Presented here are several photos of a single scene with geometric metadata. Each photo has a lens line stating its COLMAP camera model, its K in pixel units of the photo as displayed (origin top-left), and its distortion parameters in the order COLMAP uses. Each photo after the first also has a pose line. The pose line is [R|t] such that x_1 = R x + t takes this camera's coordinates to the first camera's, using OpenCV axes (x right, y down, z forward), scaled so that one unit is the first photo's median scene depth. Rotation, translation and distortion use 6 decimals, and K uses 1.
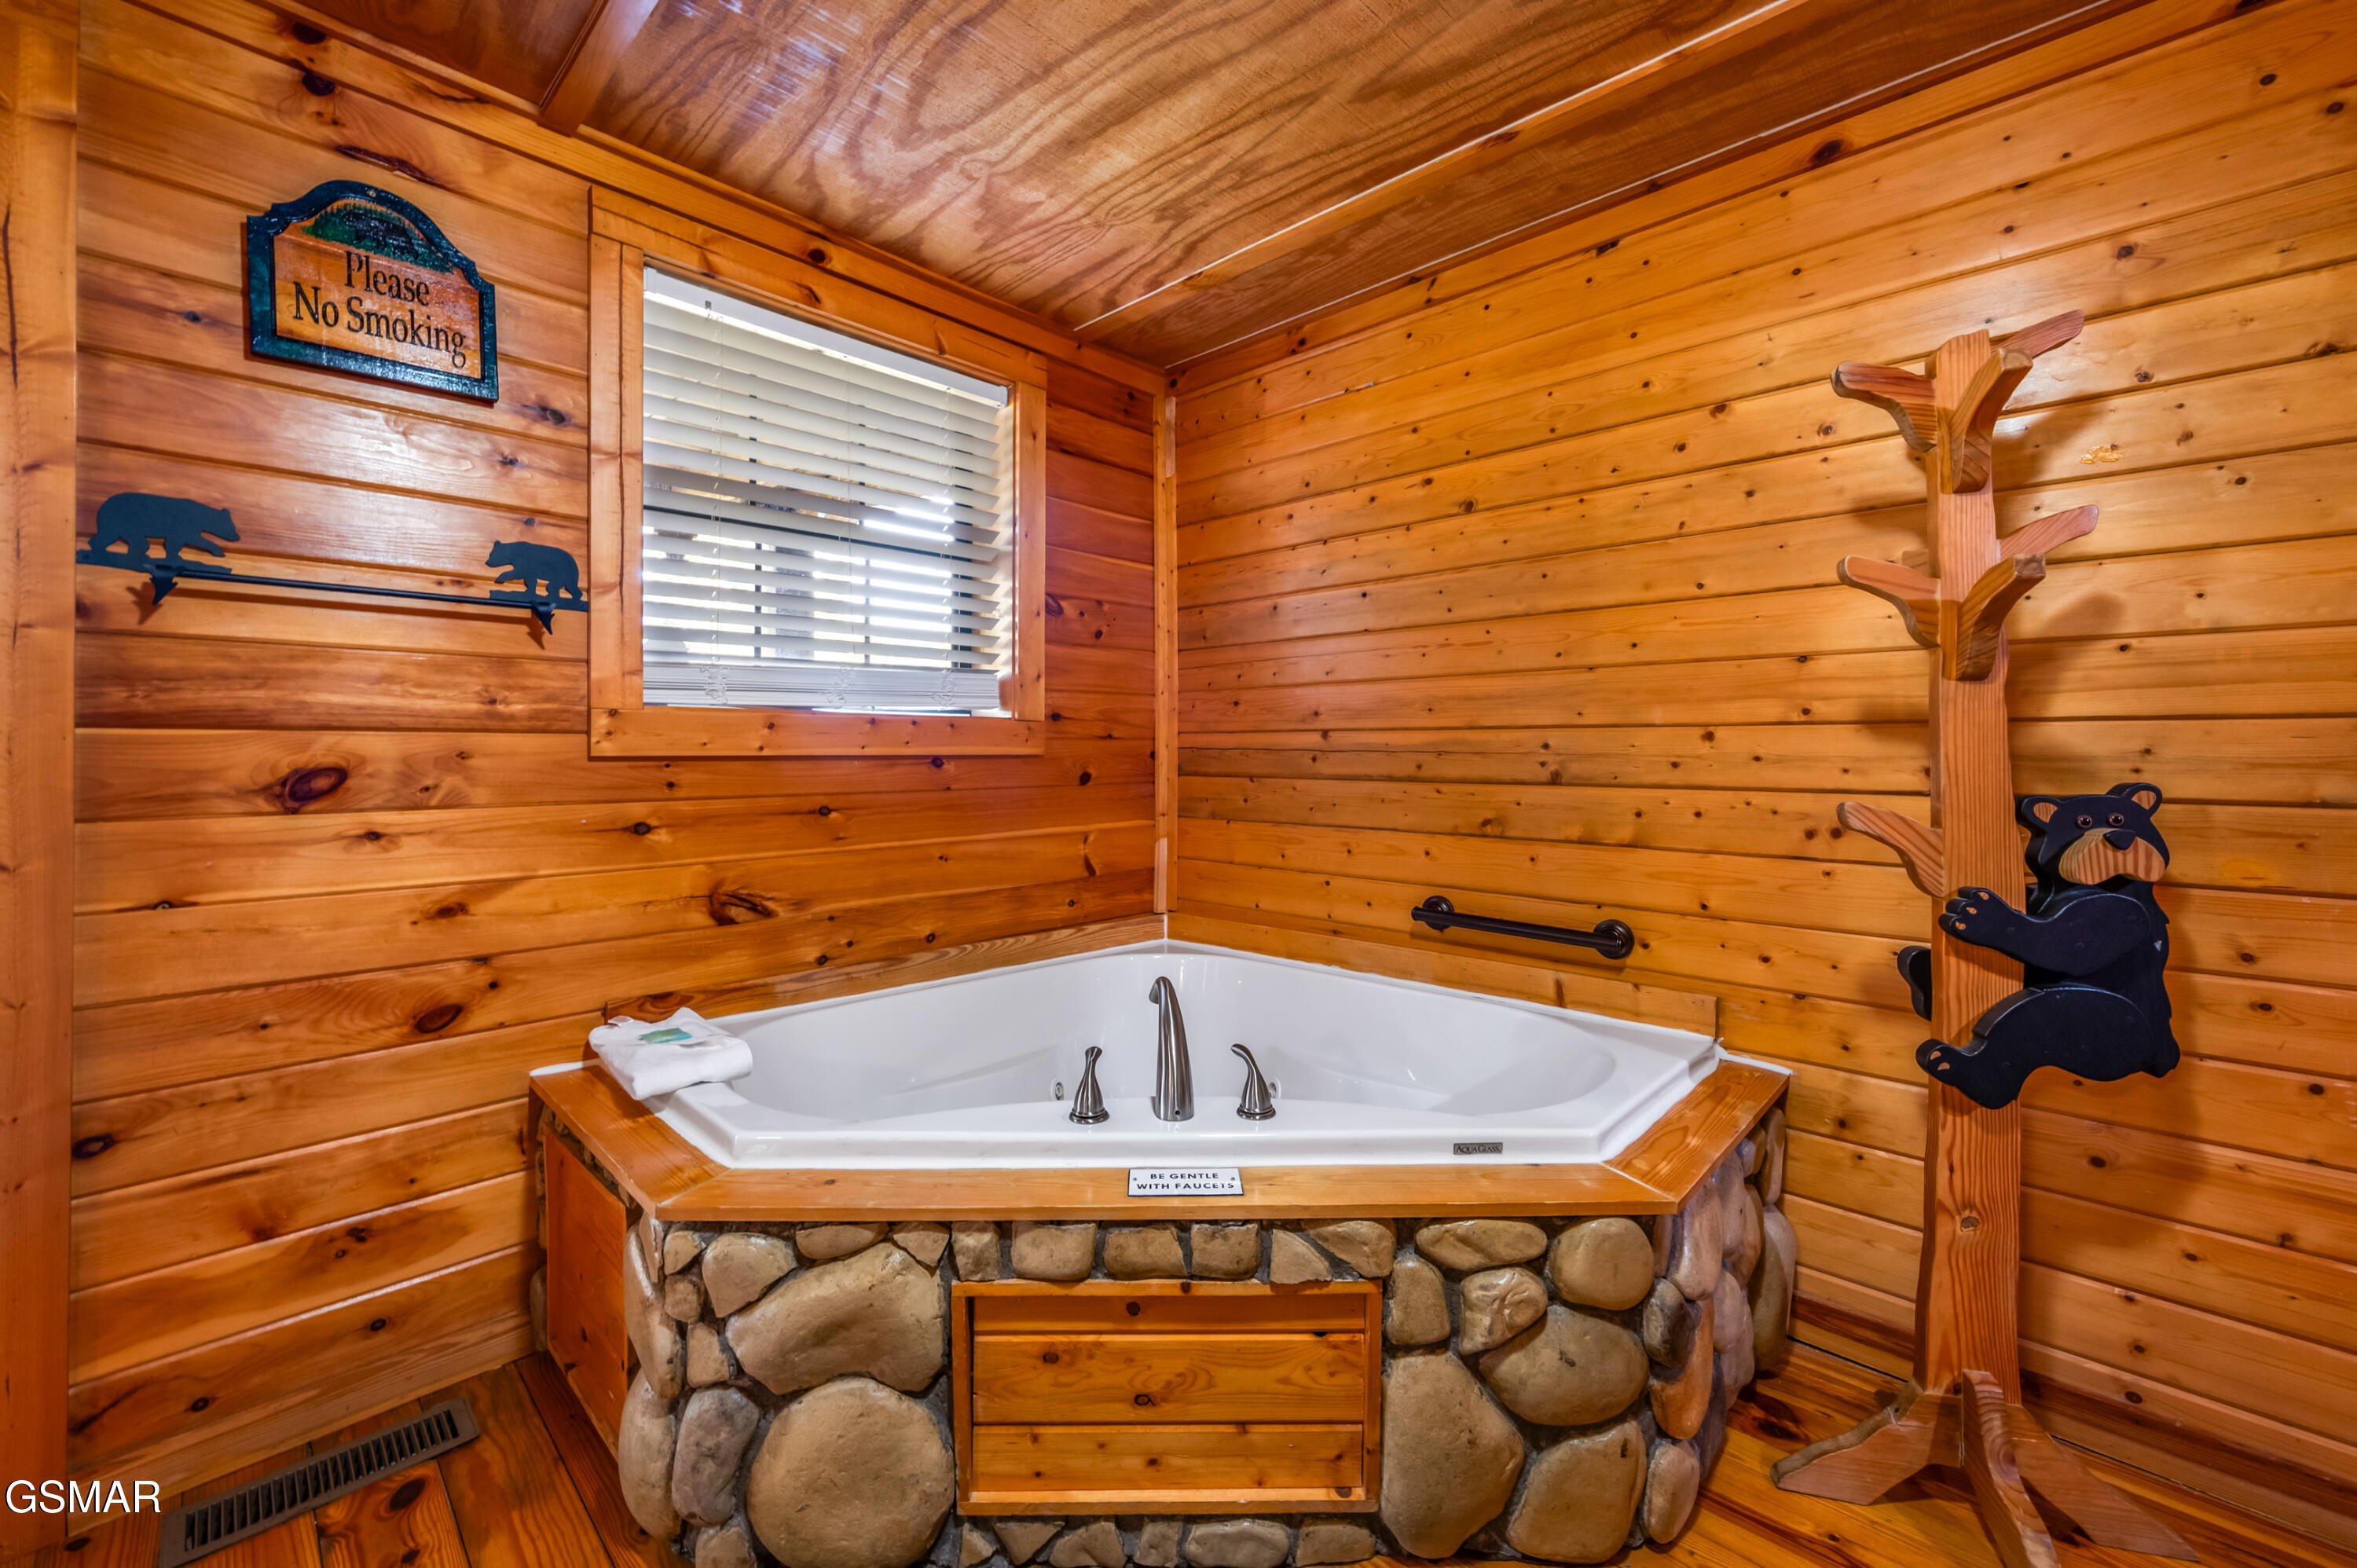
lens RADIAL K [[952.5, 0, 1178.1], [0, 952.5, 747.1], [0, 0, 1]] dist [-0.000311, -0.000151]
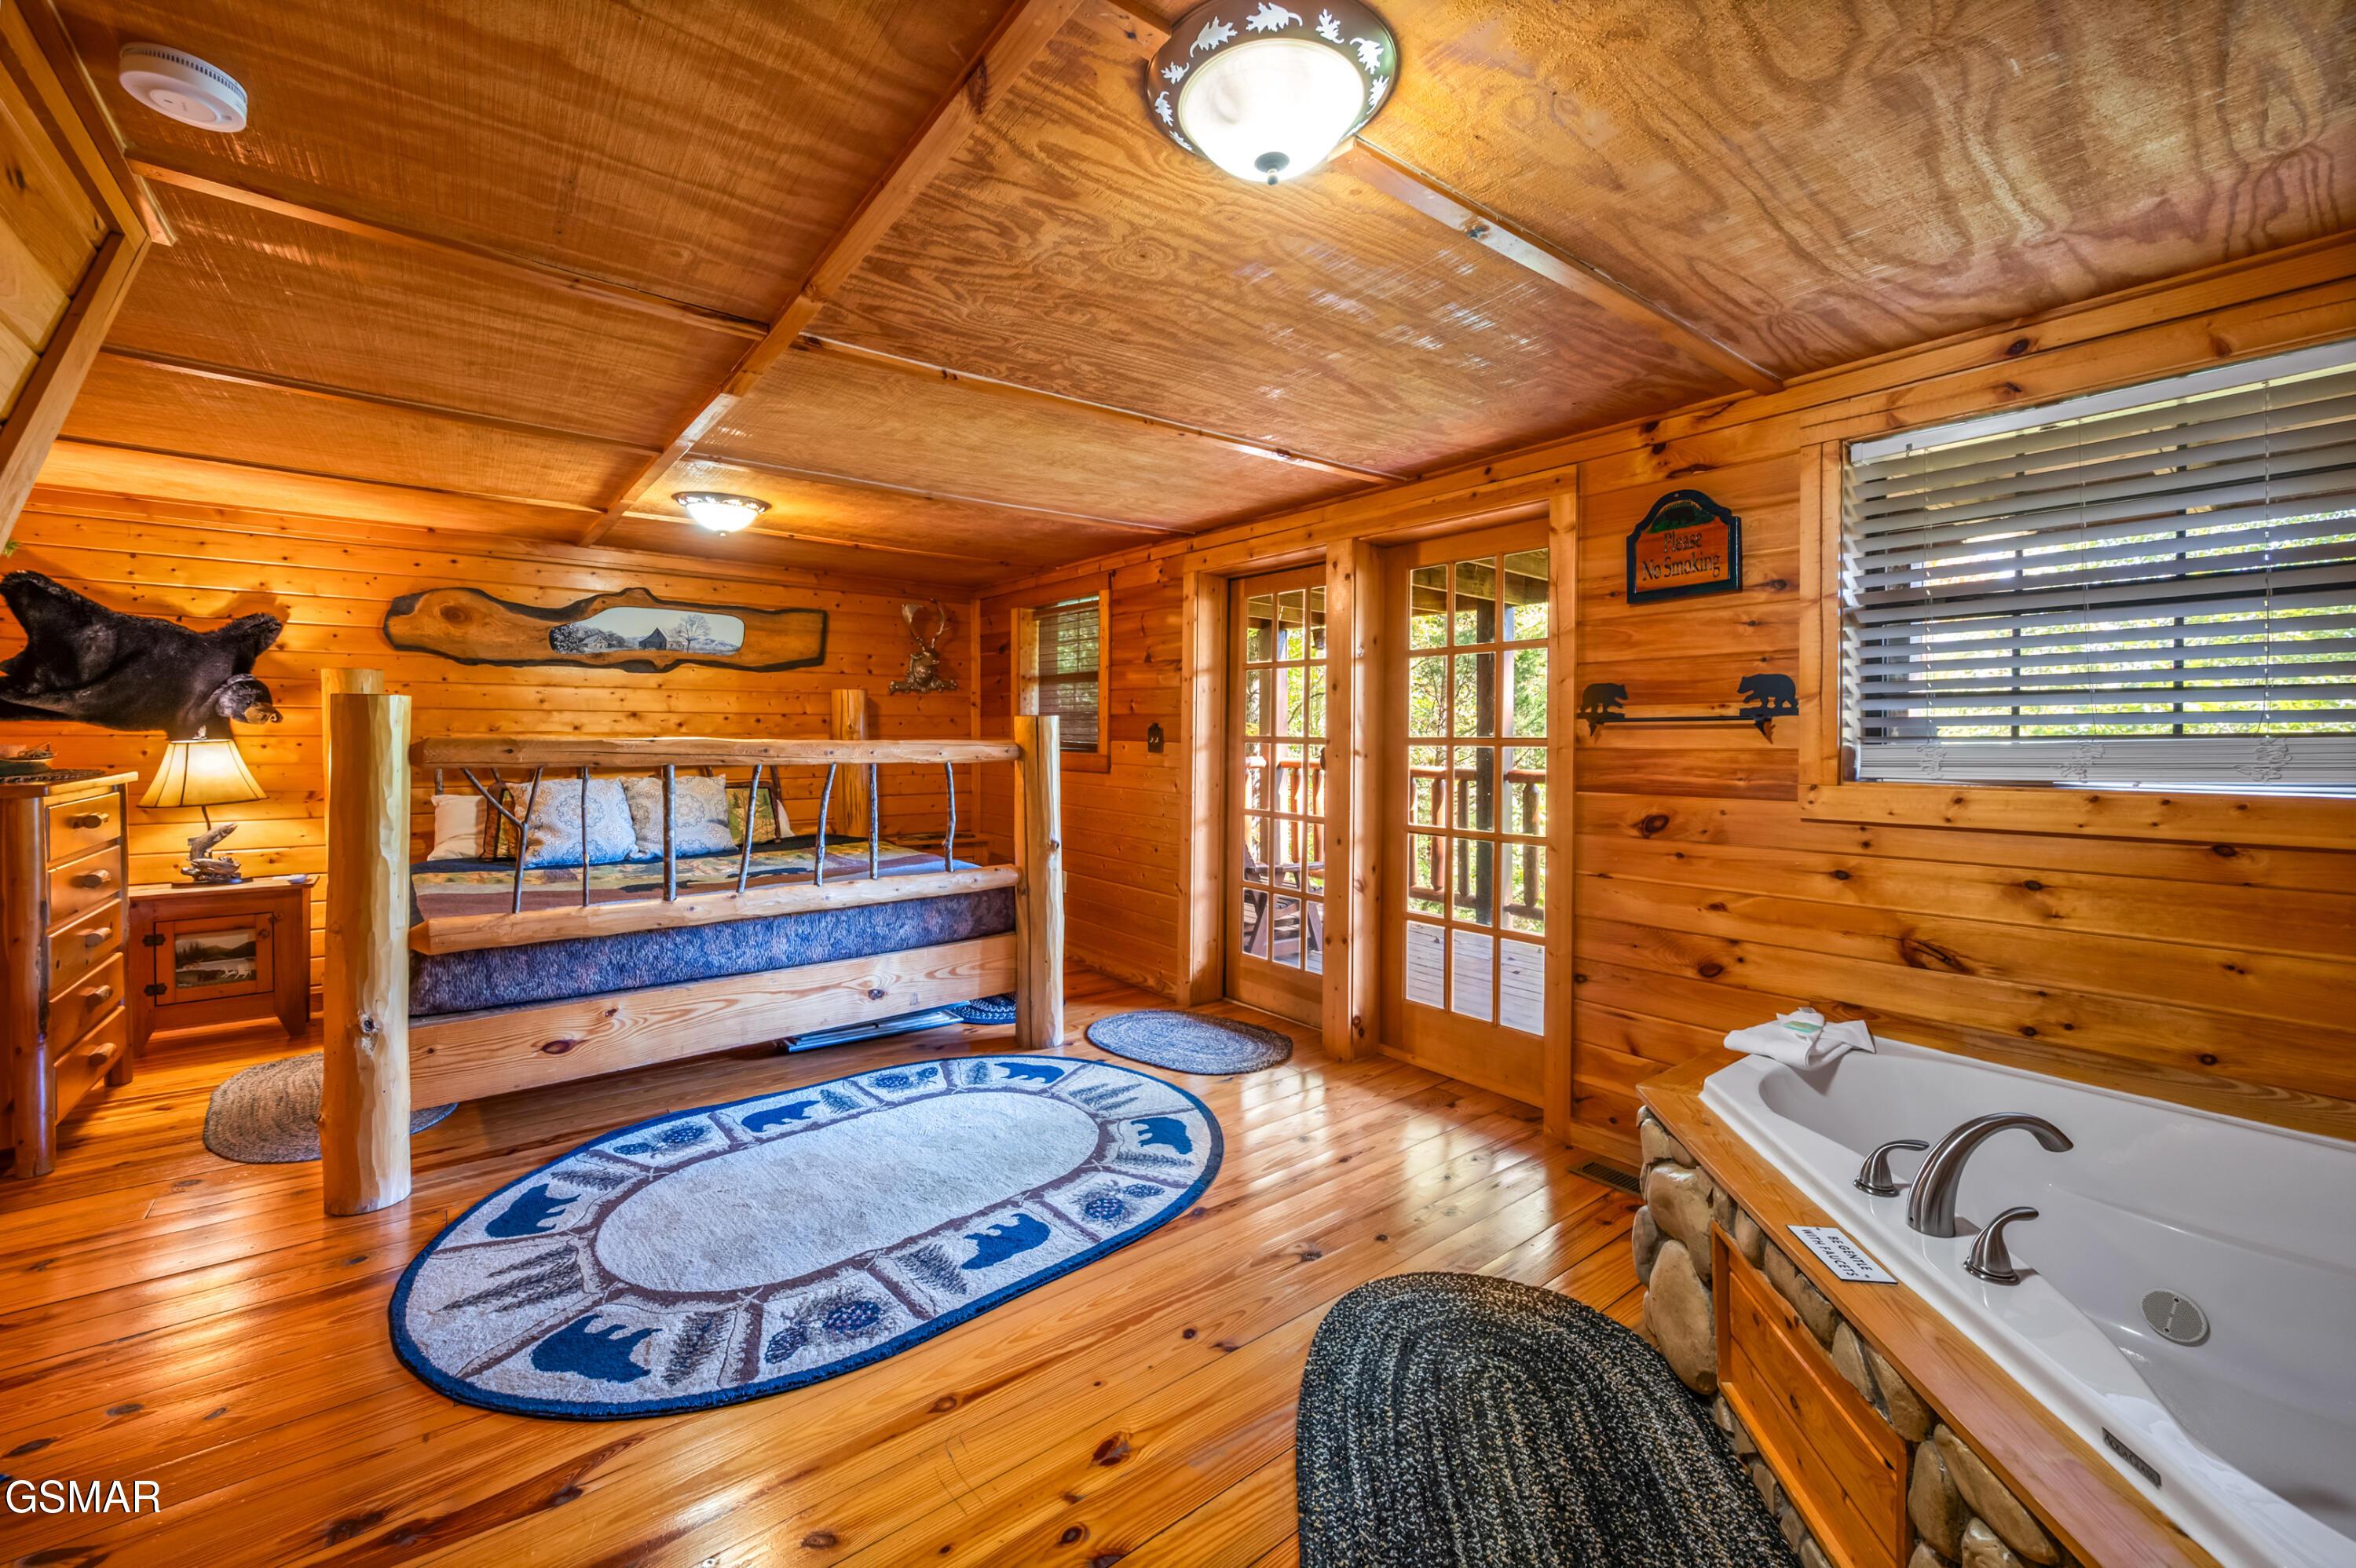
lens RADIAL K [[952.1, 0, 1177.6], [0, 952.1, 747.1], [0, 0, 1]] dist [-0.000311, -0.000151]
pose [[-0.148220, 0.012431, -0.988876, 0.970005], [0.006644, 0.999911, 0.011573, -0.125187], [0.988932, -0.004855, -0.148289, 0.313278]]
